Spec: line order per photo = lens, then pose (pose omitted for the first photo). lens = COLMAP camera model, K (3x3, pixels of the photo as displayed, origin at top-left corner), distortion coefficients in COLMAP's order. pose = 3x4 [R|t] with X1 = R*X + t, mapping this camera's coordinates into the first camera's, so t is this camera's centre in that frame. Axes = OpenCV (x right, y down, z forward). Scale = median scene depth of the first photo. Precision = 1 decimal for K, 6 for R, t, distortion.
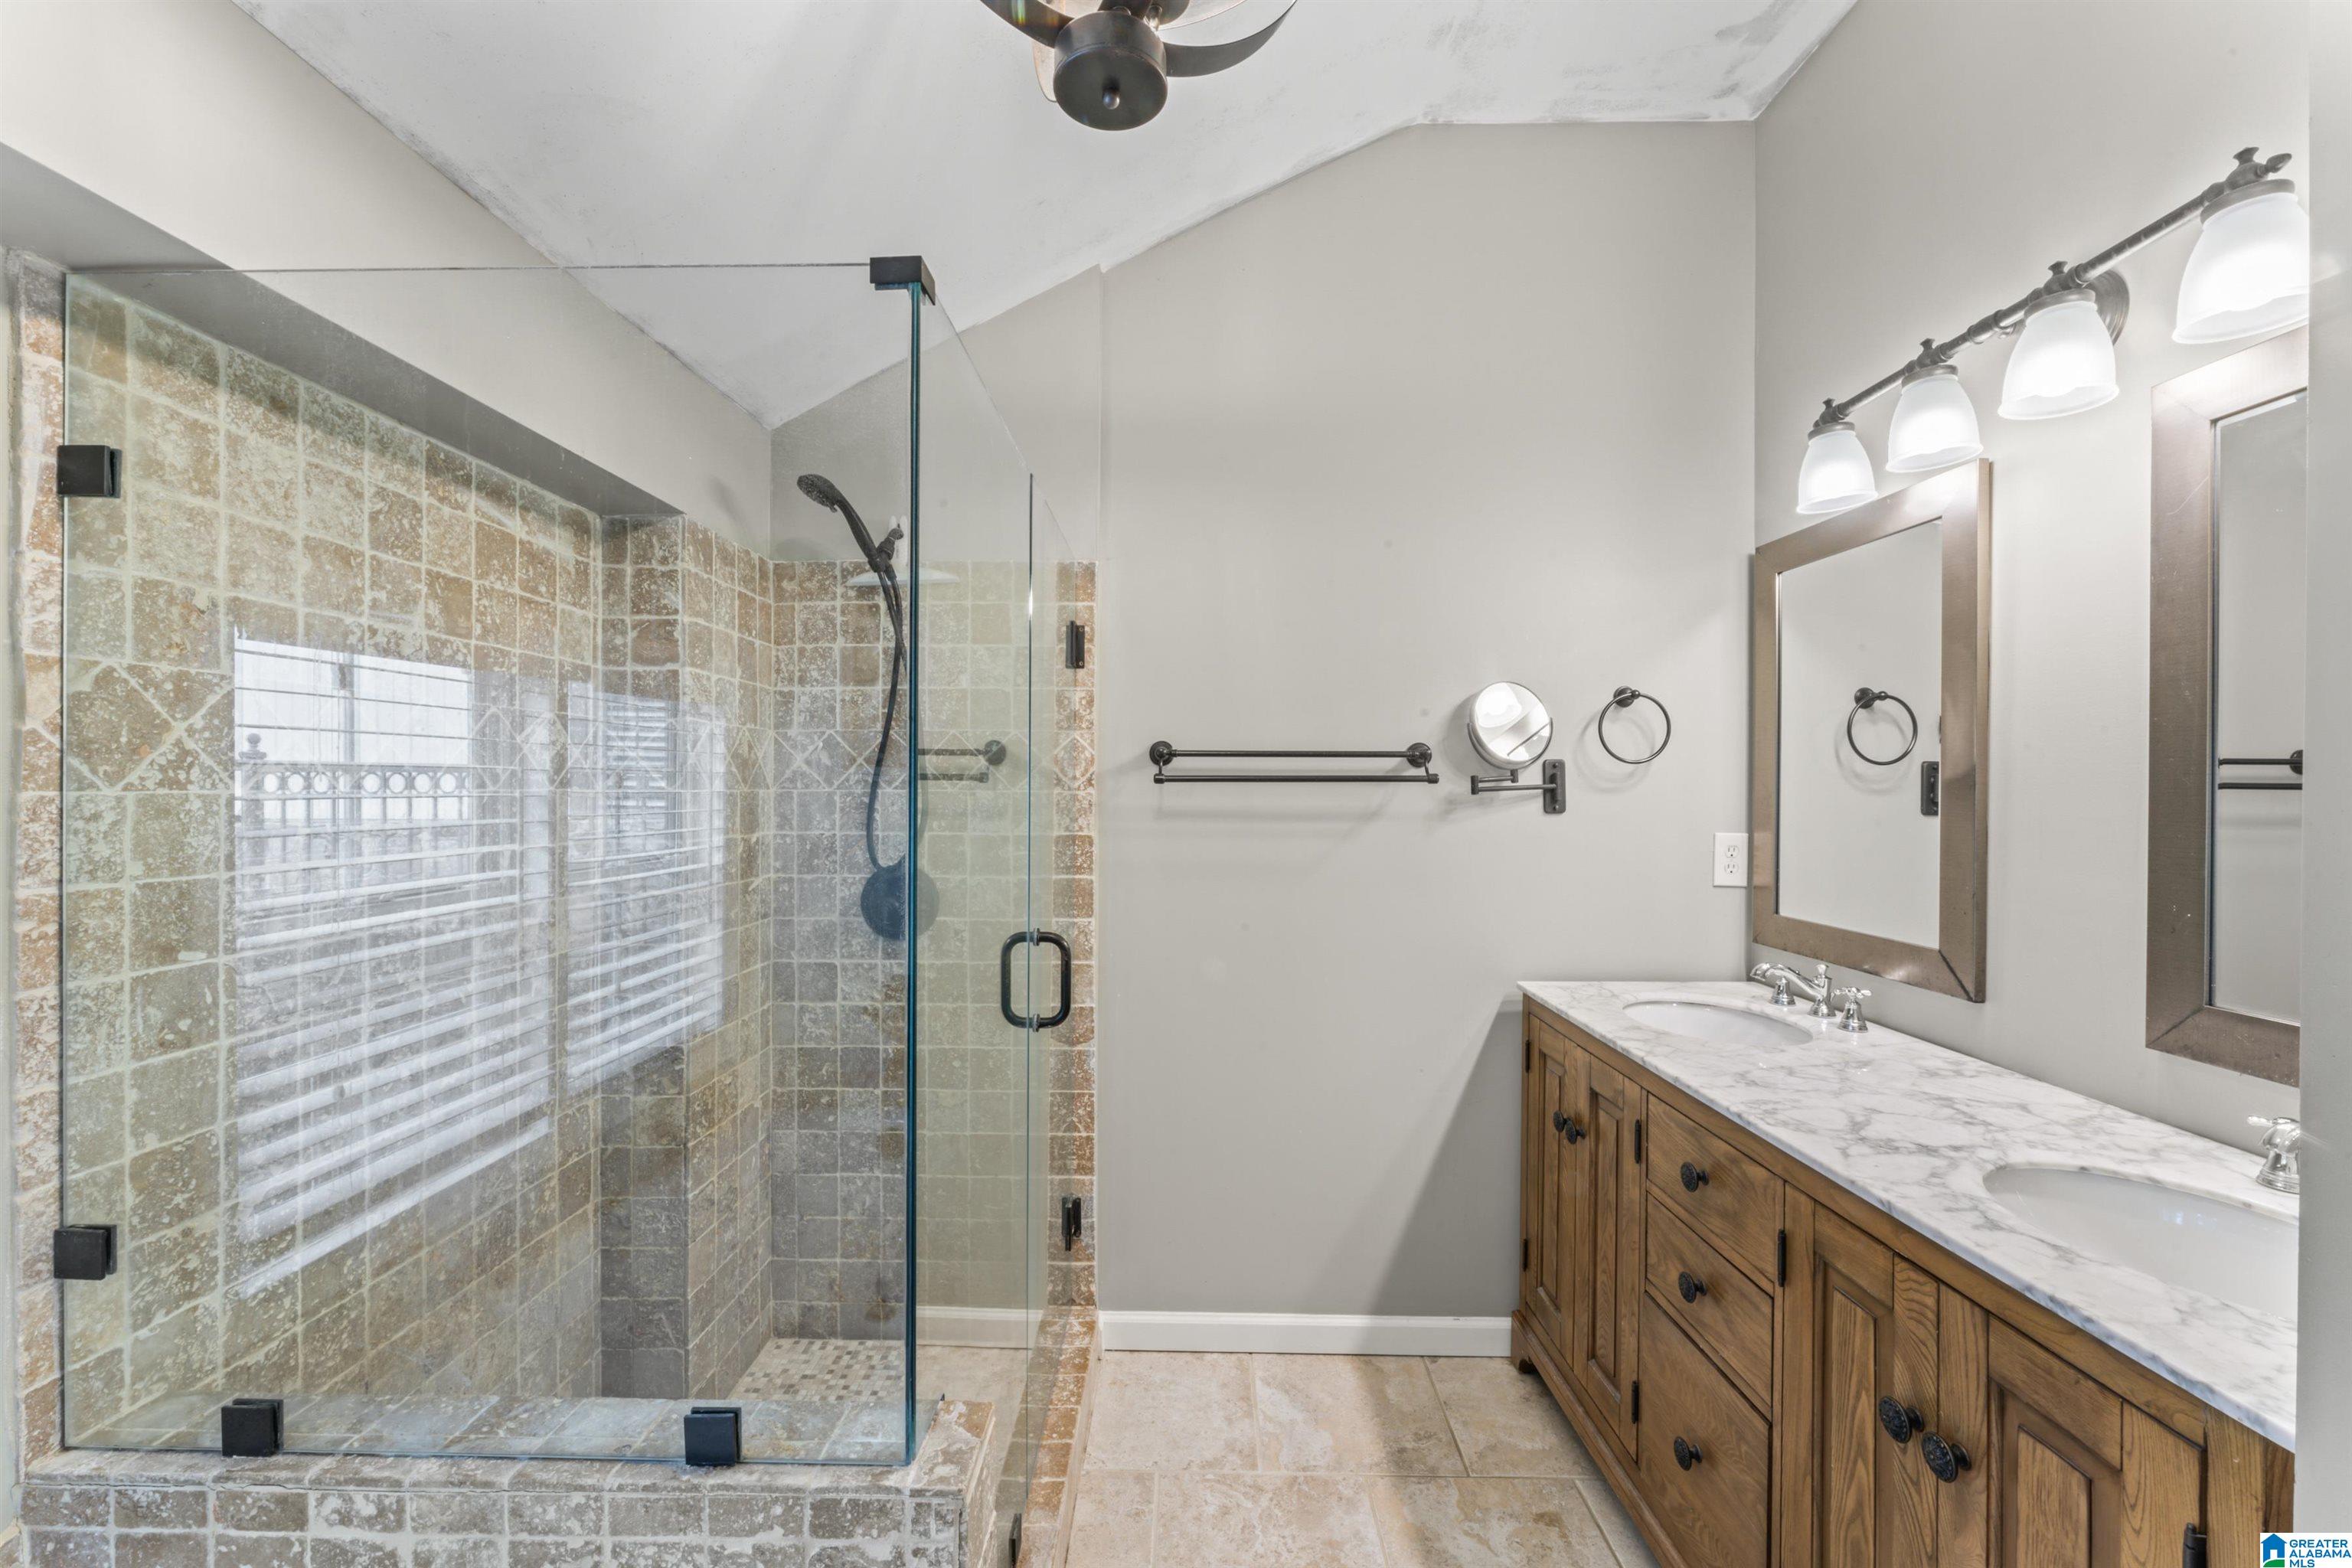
lens RADIAL K [[955.7, 0, 1175.1], [0, 955.7, 789.9], [0, 0, 1]] dist [-0.007776, 0.001107]
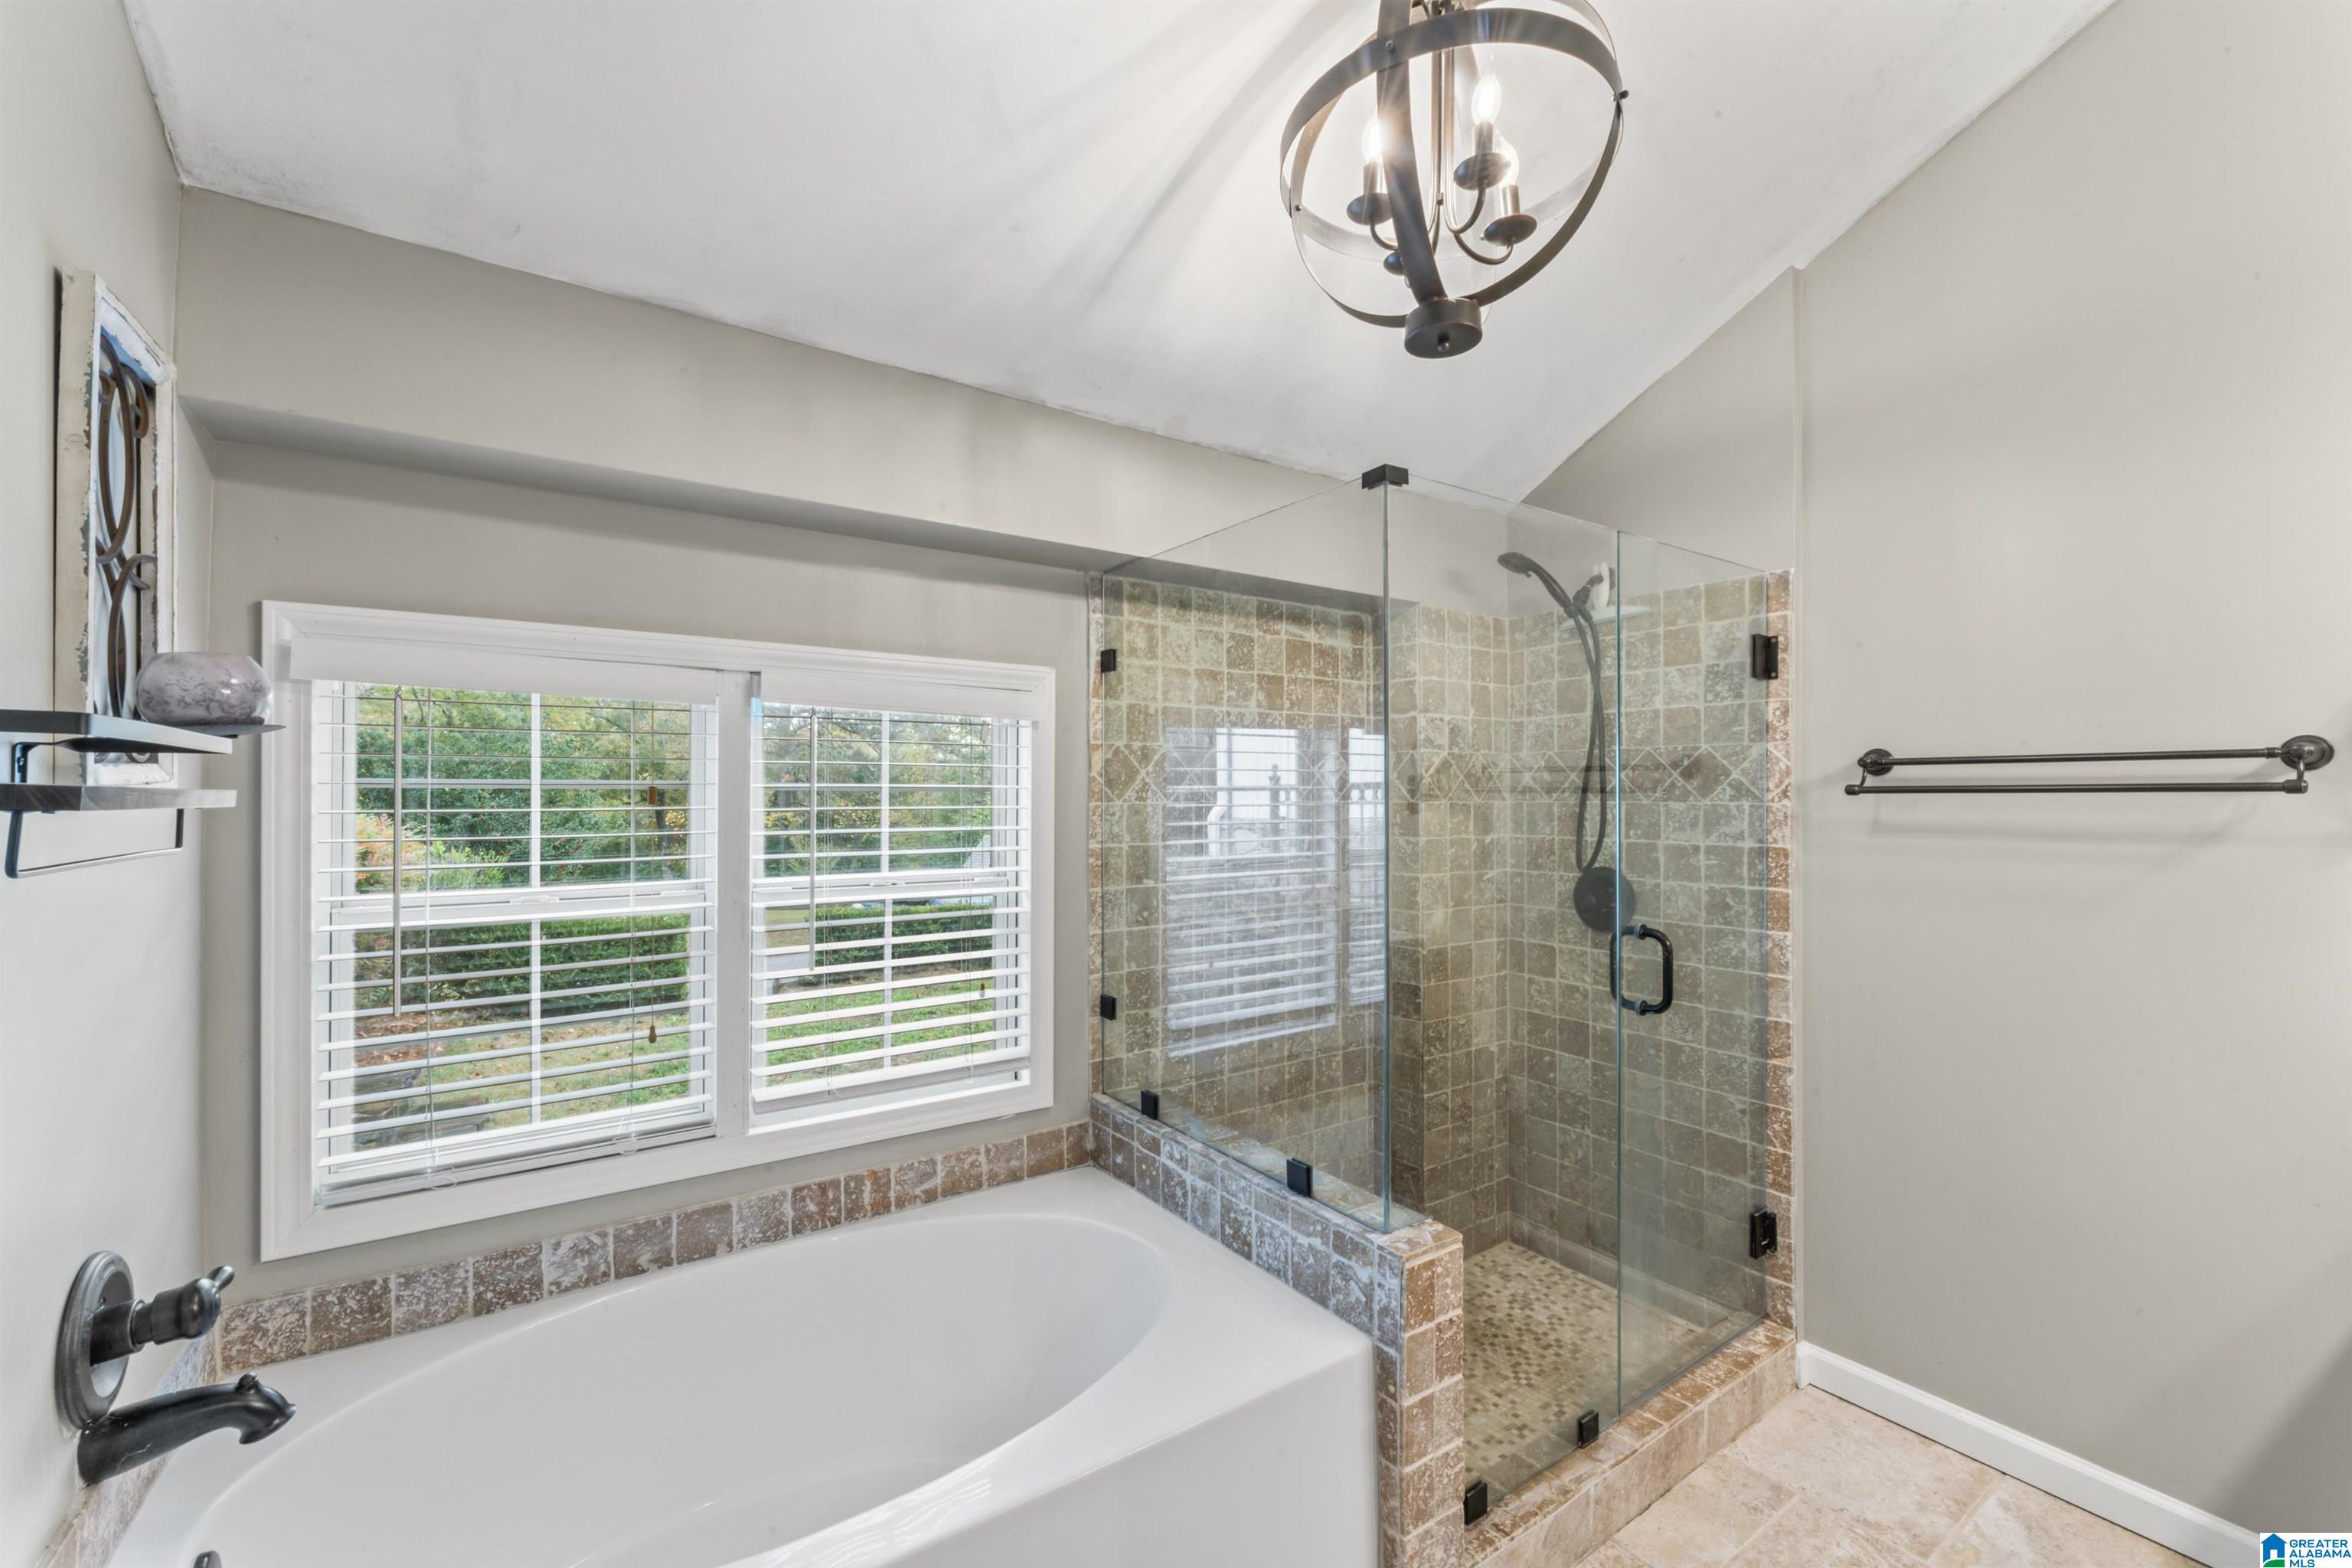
lens RADIAL K [[955.7, 0, 1170.9], [0, 955.7, 793.6], [0, 0, 1]] dist [-0.007776, 0.001107]
pose [[0.579401, -0.005040, -0.815027, 0.456494], [0.000174, 0.999982, -0.006061, -0.003379], [0.815042, 0.003370, 0.579391, -0.113184]]
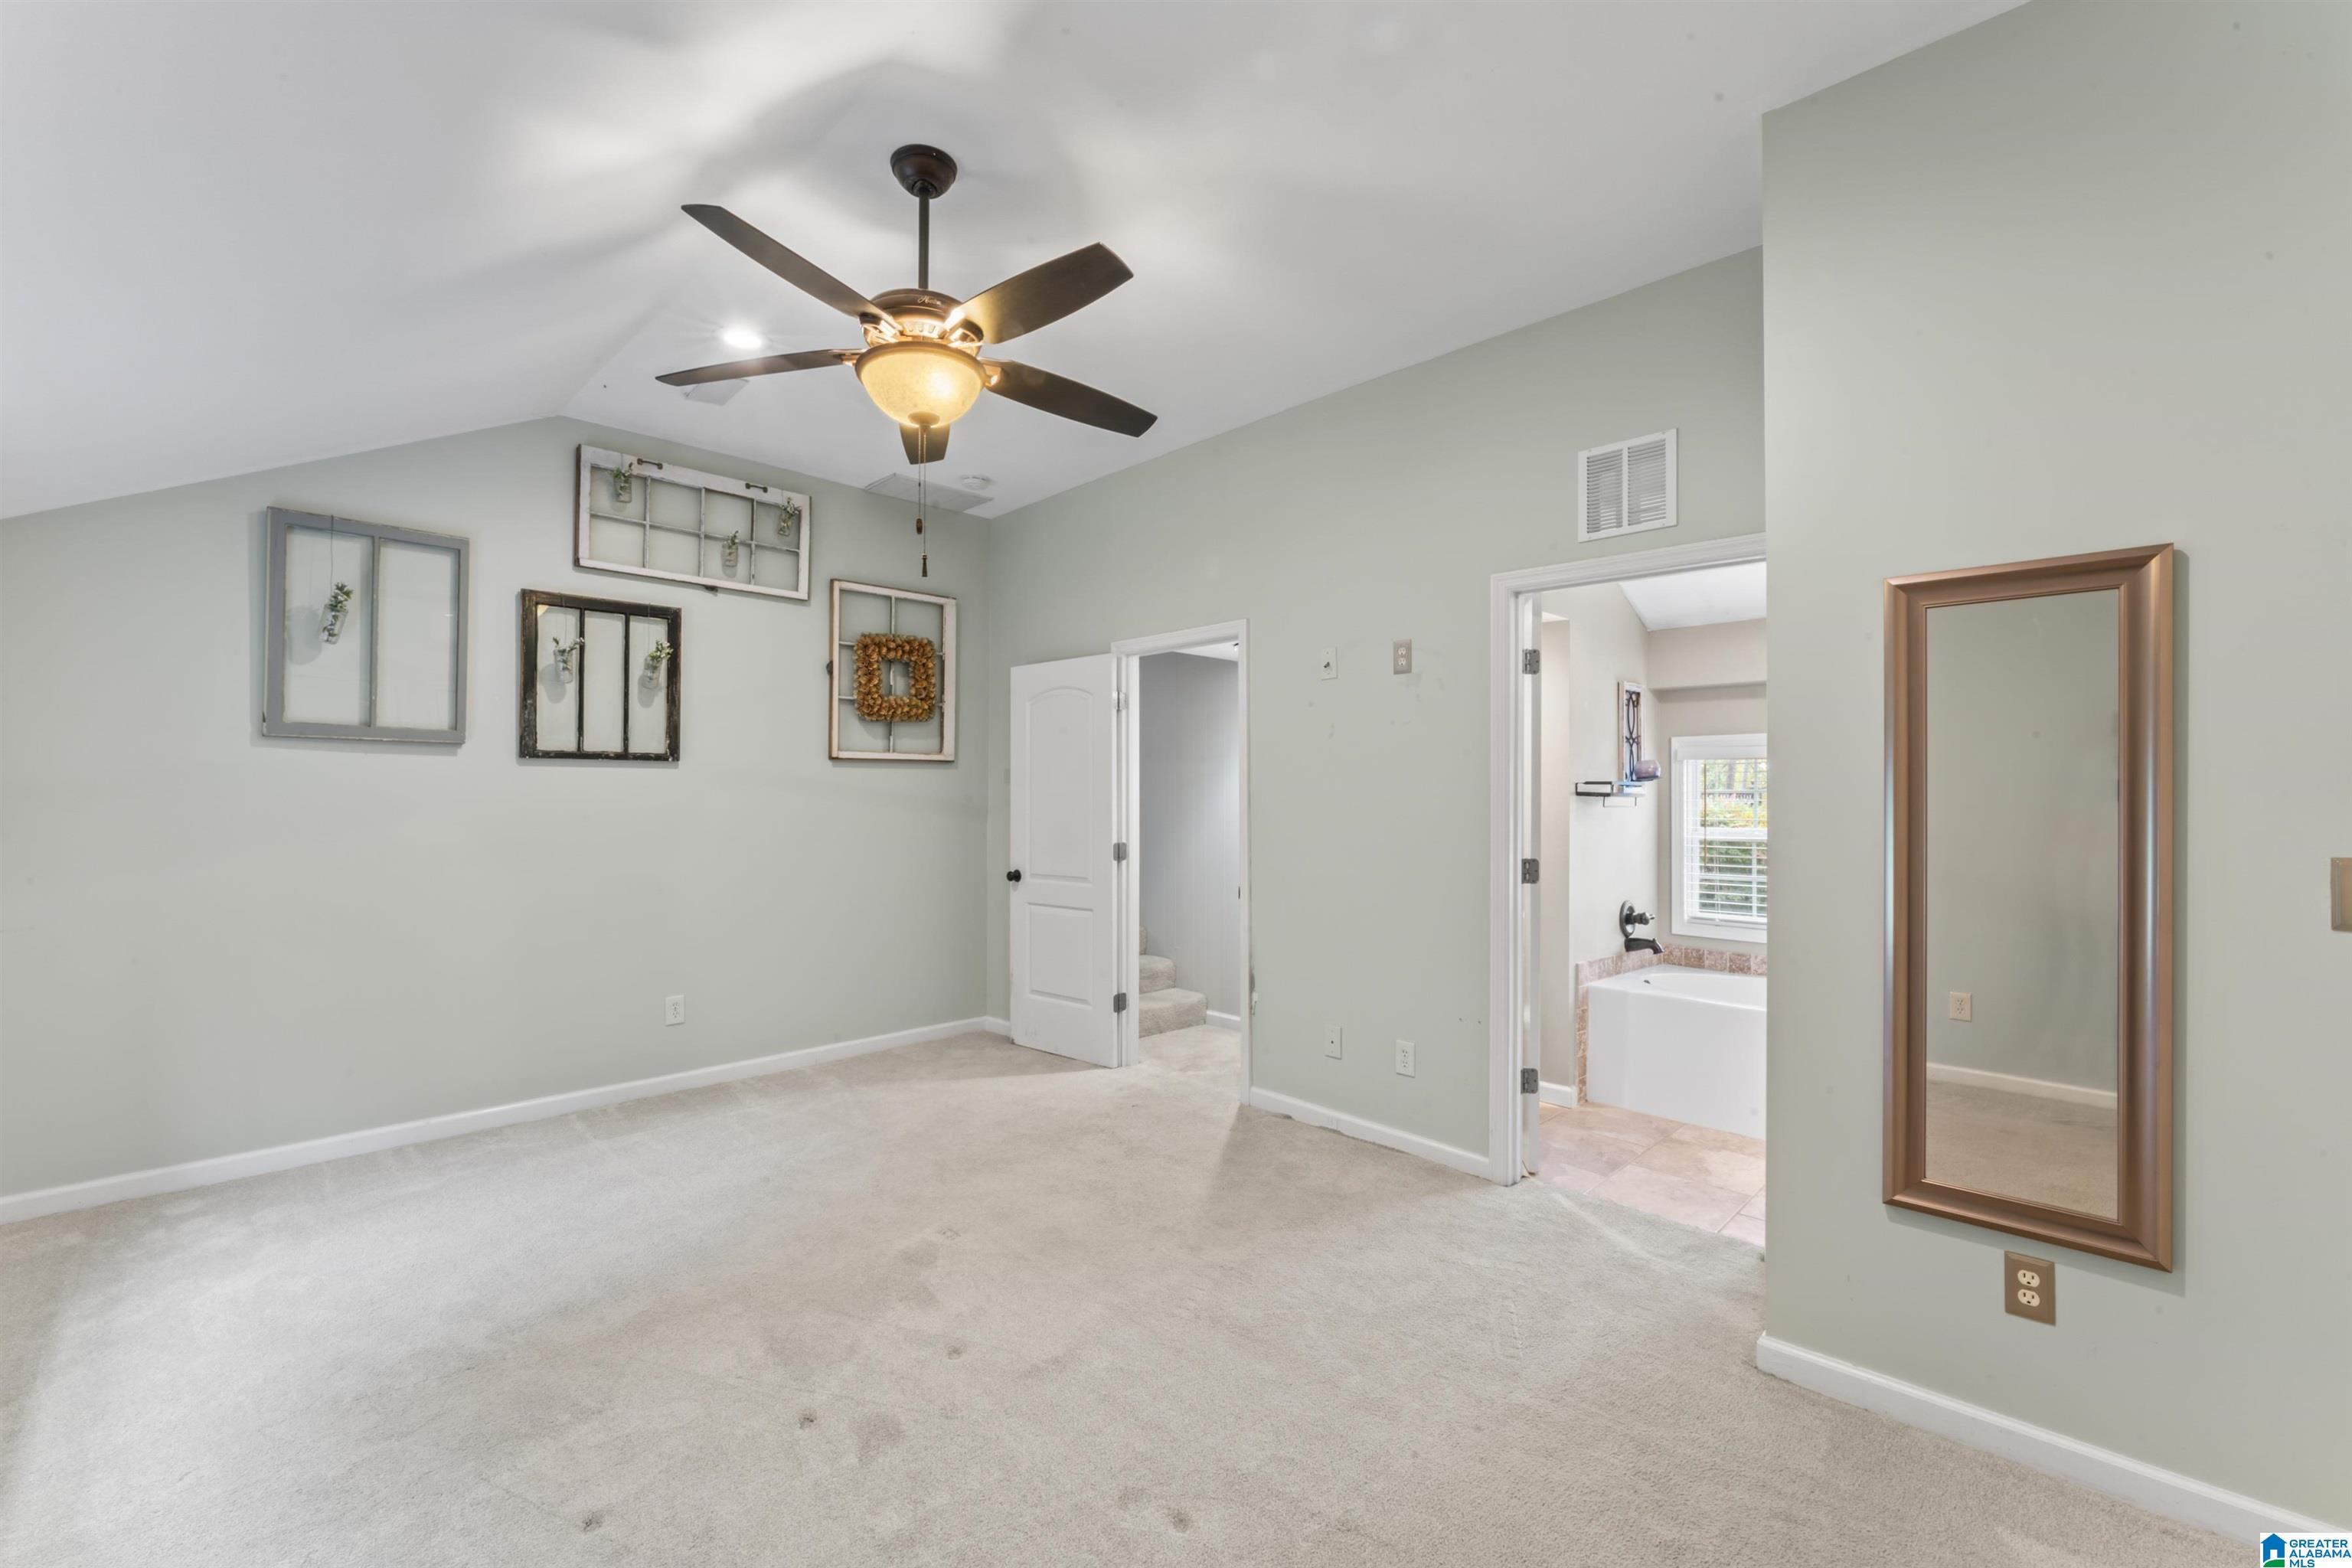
lens RADIAL K [[955.7, 0, 1167.0], [0, 955.7, 792.7], [0, 0, 1]] dist [-0.007776, 0.001107]
pose [[-0.708395, -0.005322, -0.705796, 2.383580], [-0.002029, 0.999983, -0.005504, 0.005592], [0.705814, -0.002467, -0.708393, 0.669567]]
